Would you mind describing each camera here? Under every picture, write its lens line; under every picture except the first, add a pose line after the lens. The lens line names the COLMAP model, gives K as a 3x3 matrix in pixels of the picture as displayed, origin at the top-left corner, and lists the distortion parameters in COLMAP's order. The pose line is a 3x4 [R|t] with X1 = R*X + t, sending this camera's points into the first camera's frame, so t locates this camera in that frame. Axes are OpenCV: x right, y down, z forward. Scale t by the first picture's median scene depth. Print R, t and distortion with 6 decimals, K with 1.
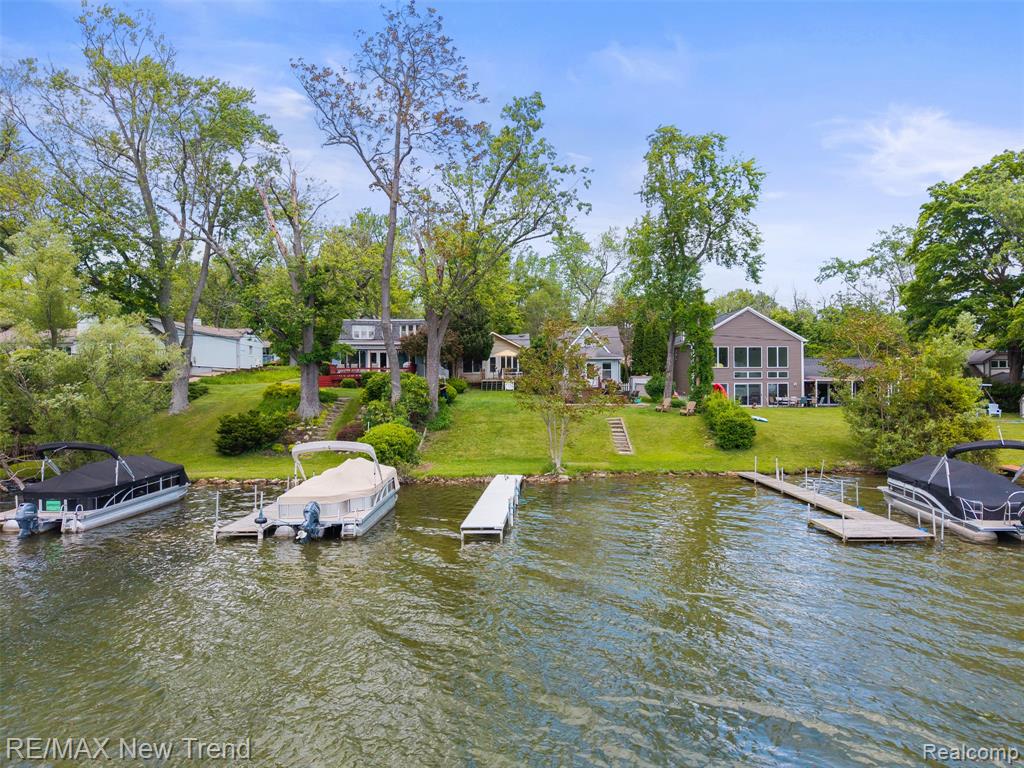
lens RADIAL K [[706.7, 0, 512.0], [0, 706.7, 384.0], [0, 0, 1]] dist [0.001508, -0.002043]
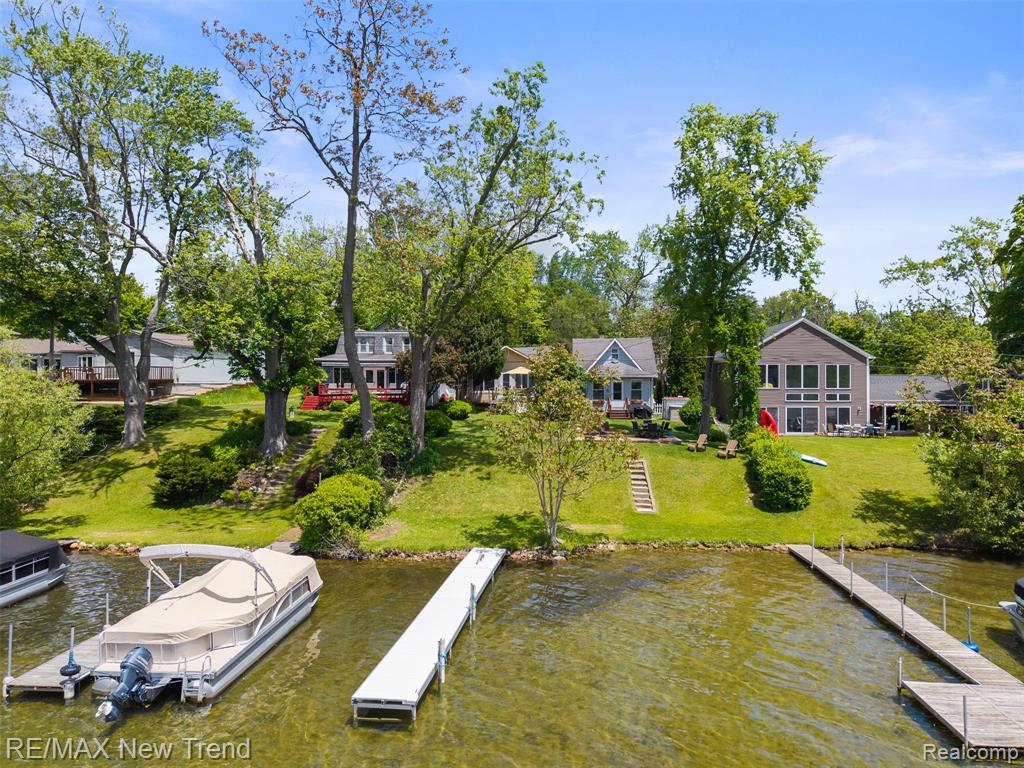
lens RADIAL K [[717.9, 0, 510.9], [0, 717.9, 380.9], [0, 0, 1]] dist [0.001549, 0.005888]
pose [[0.998021, 0.005351, -0.062654, 0.049442], [-0.005563, 0.999979, -0.003210, -0.038295], [0.062636, 0.003552, 0.998030, 0.150679]]
